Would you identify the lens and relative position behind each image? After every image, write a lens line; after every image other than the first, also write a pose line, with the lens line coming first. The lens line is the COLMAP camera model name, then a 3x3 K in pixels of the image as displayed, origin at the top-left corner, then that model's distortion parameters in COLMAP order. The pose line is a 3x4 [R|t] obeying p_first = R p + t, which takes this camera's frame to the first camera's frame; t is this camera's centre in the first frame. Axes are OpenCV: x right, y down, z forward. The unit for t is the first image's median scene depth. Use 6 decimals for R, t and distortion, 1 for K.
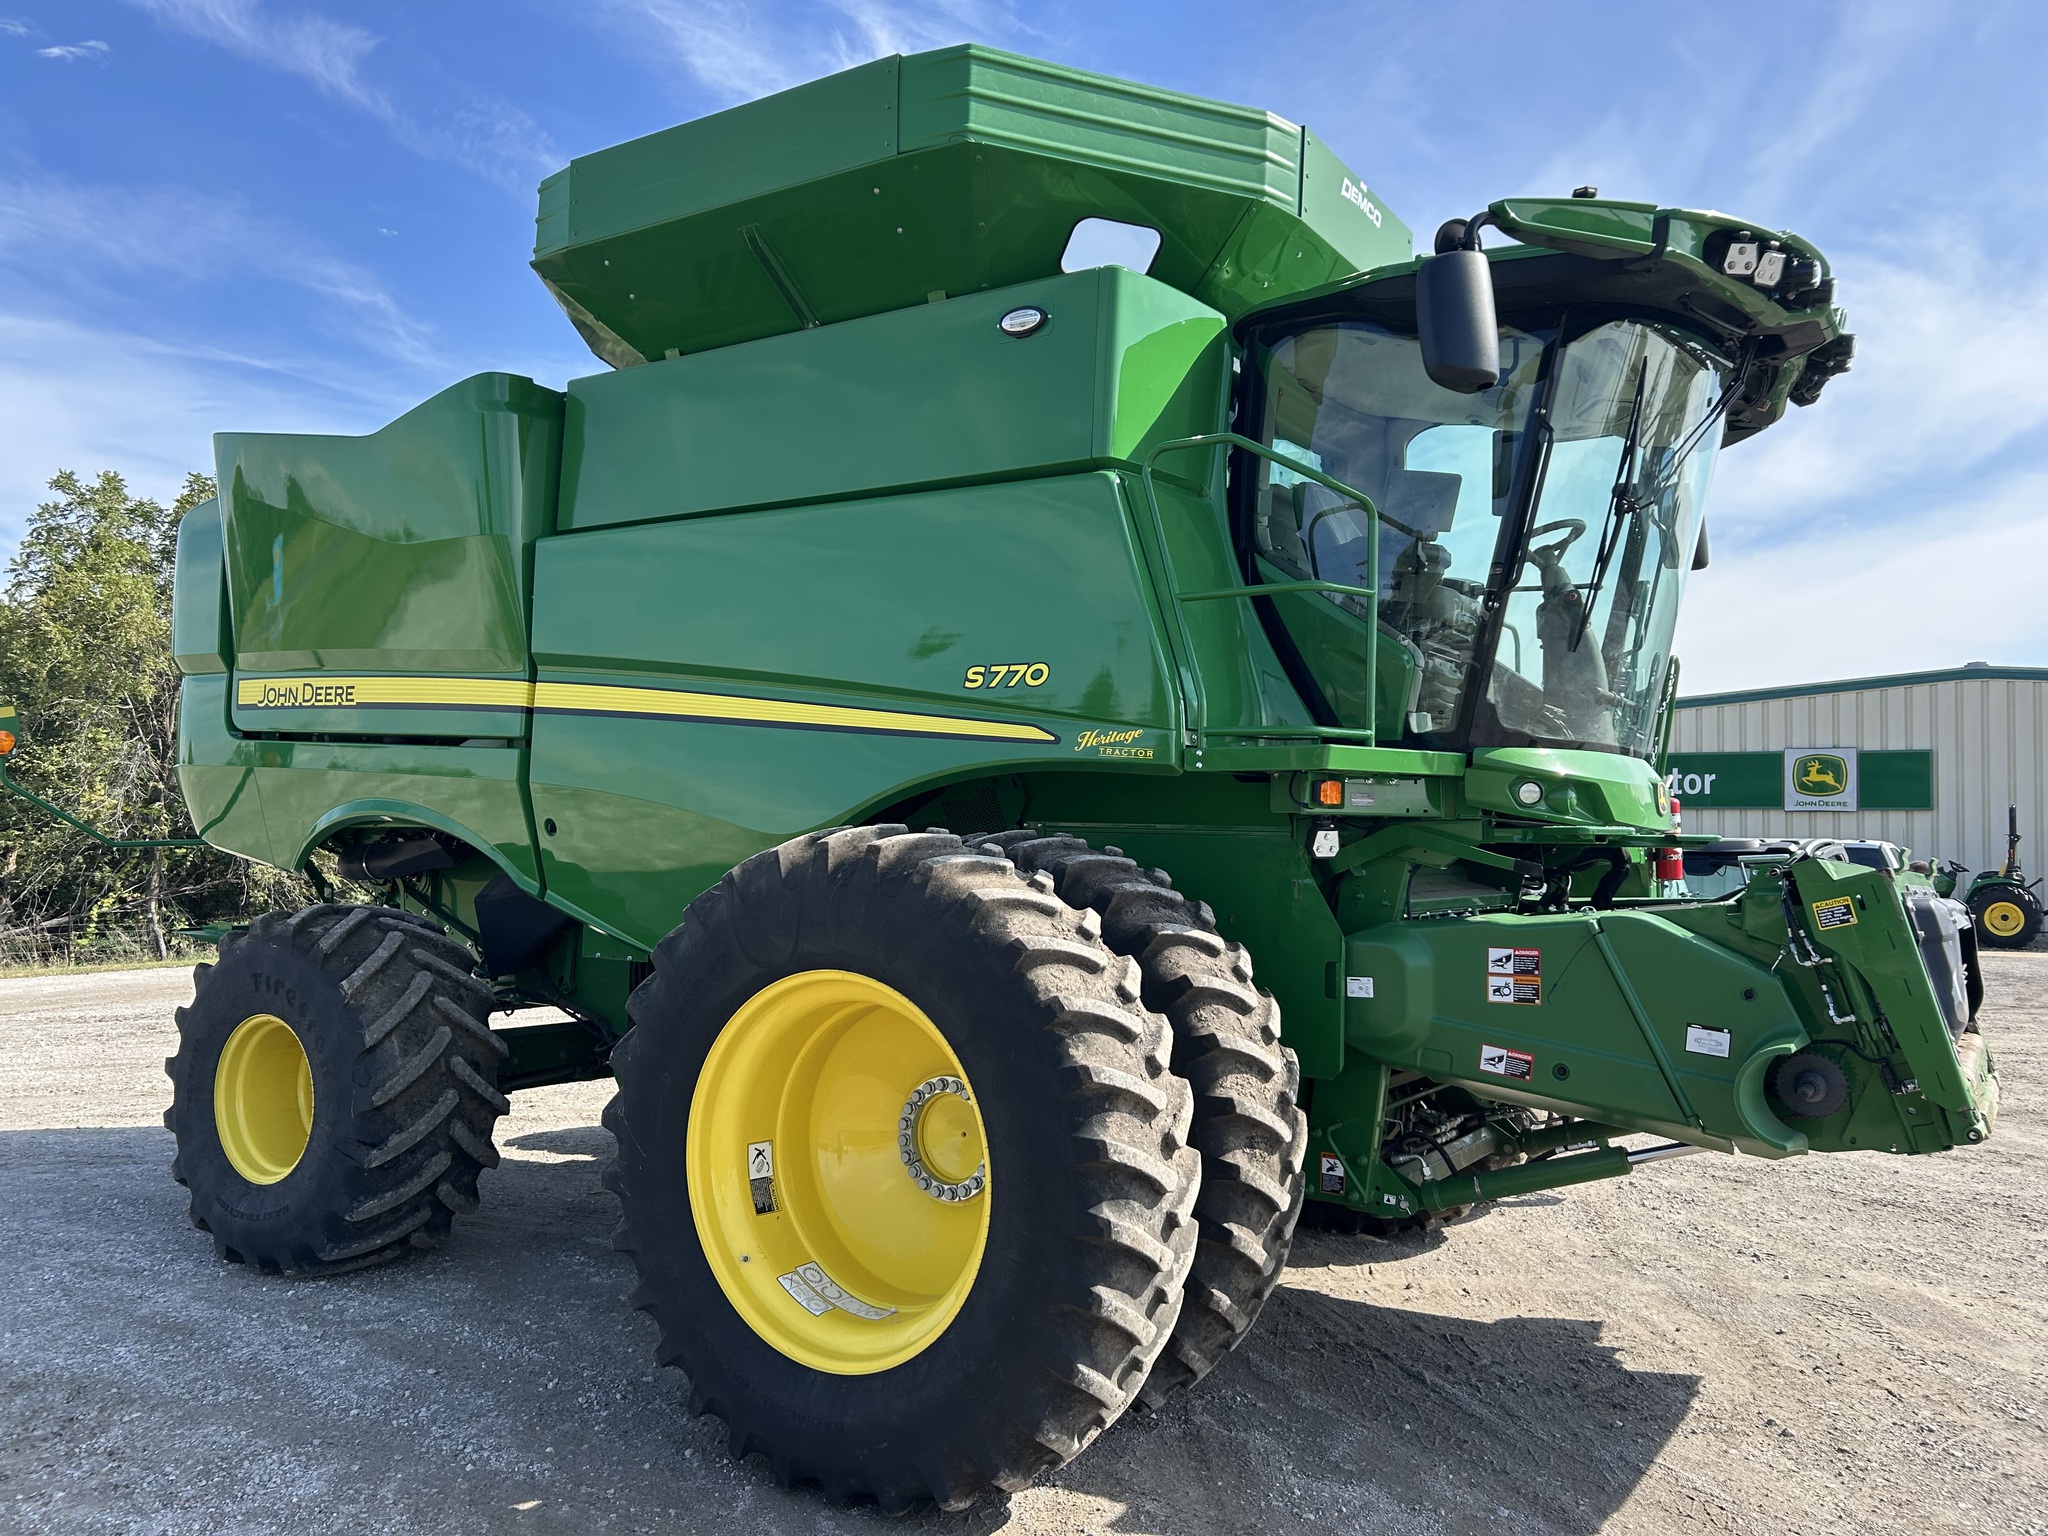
lens RADIAL K [[1543.0, 0, 1033.2], [0, 1543.0, 766.7], [0, 0, 1]] dist [0.054203, -0.059888]
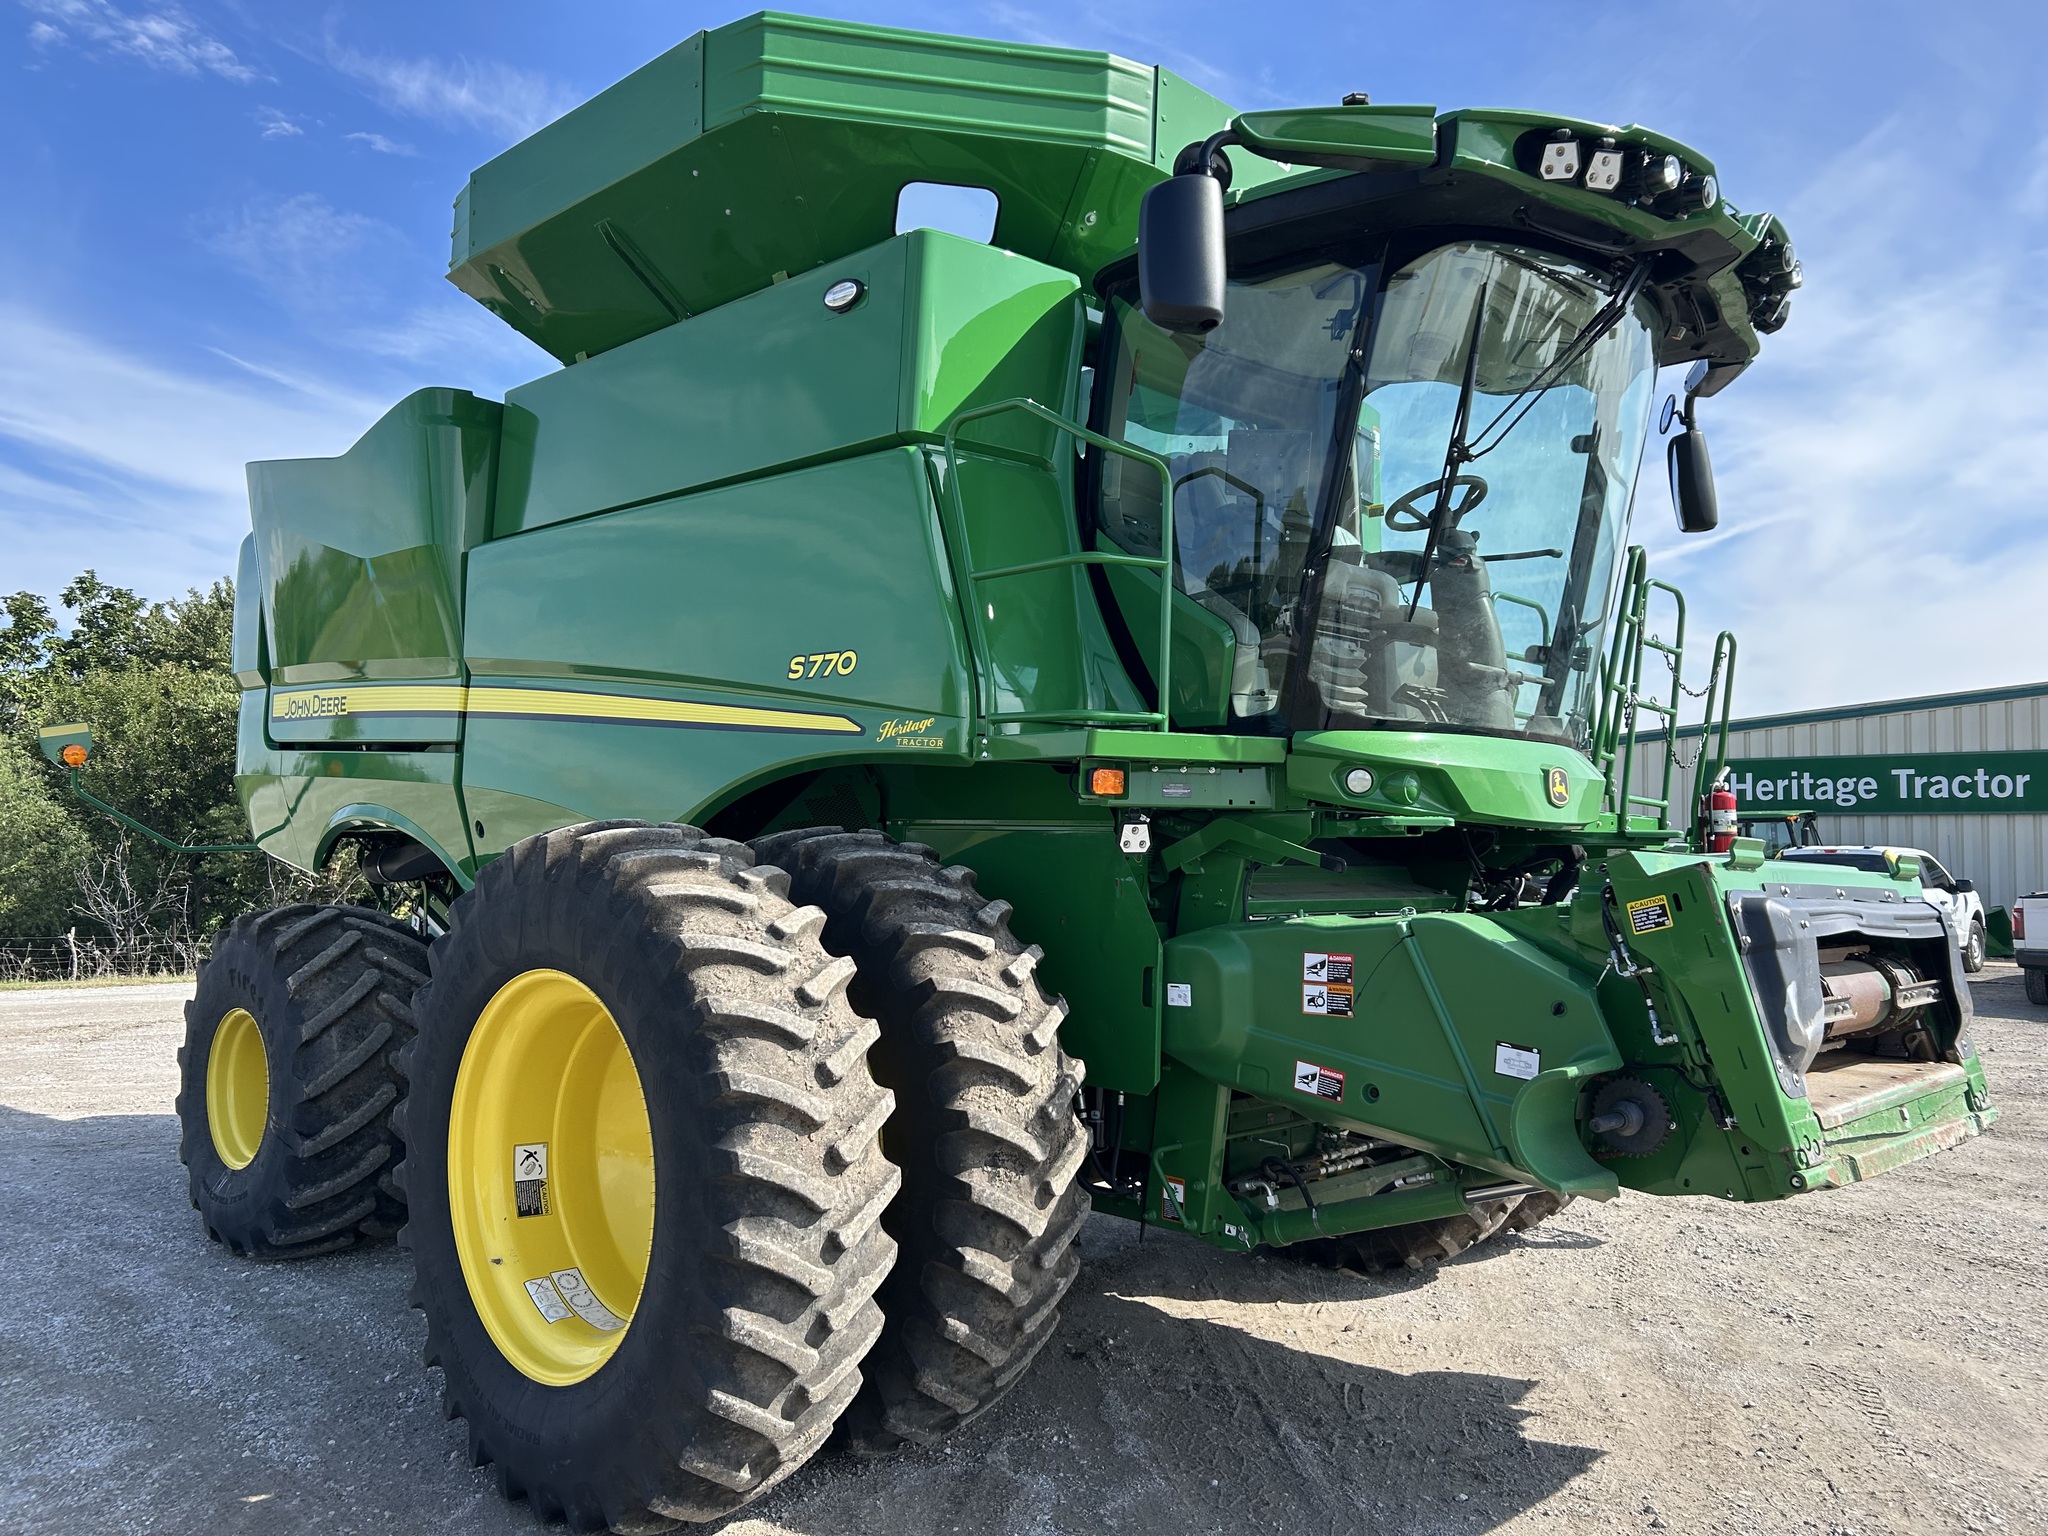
lens RADIAL K [[1543.0, 0, 1024.6], [0, 1543.0, 770.5], [0, 0, 1]] dist [0.054203, -0.059888]
pose [[0.981102, -0.012492, -0.193086, 0.292945], [0.011330, 0.999910, -0.007122, 0.014616], [0.193157, 0.004800, 0.981156, 0.084157]]
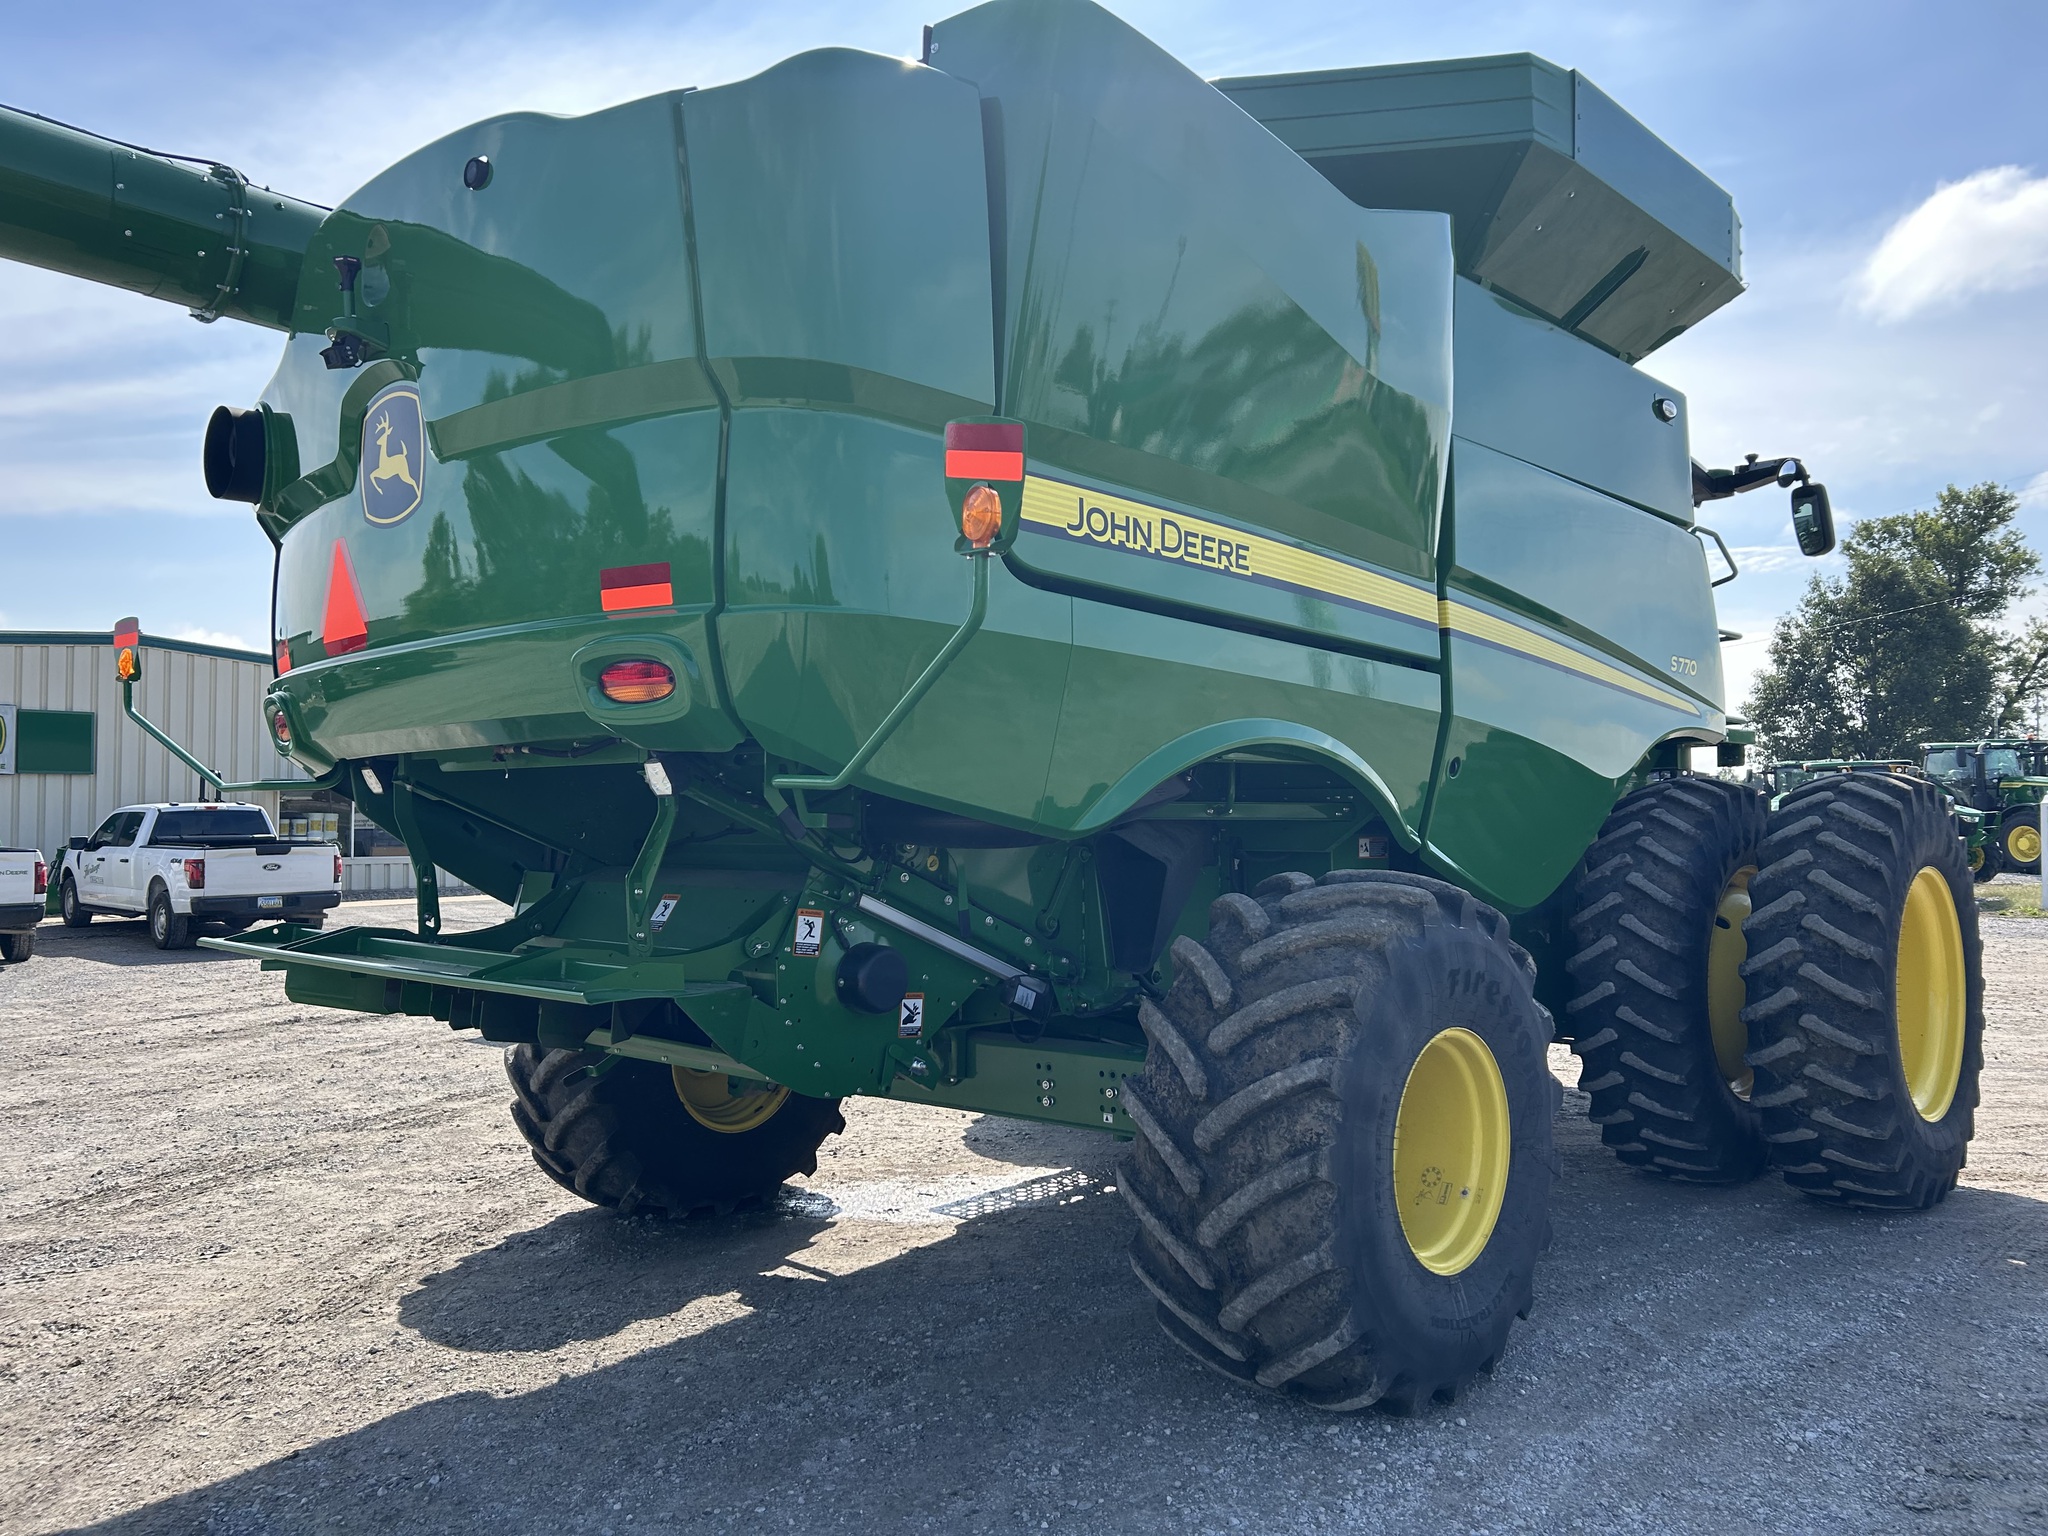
lens RADIAL K [[1543.0, 0, 1026.2], [0, 1543.0, 776.8], [0, 0, 1]] dist [0.054203, -0.059888]
pose [[0.182612, 0.013372, 0.983094, -1.509883], [-0.038008, 0.999256, -0.006532, 0.073885], [-0.982450, -0.036172, 0.182984, 1.331571]]
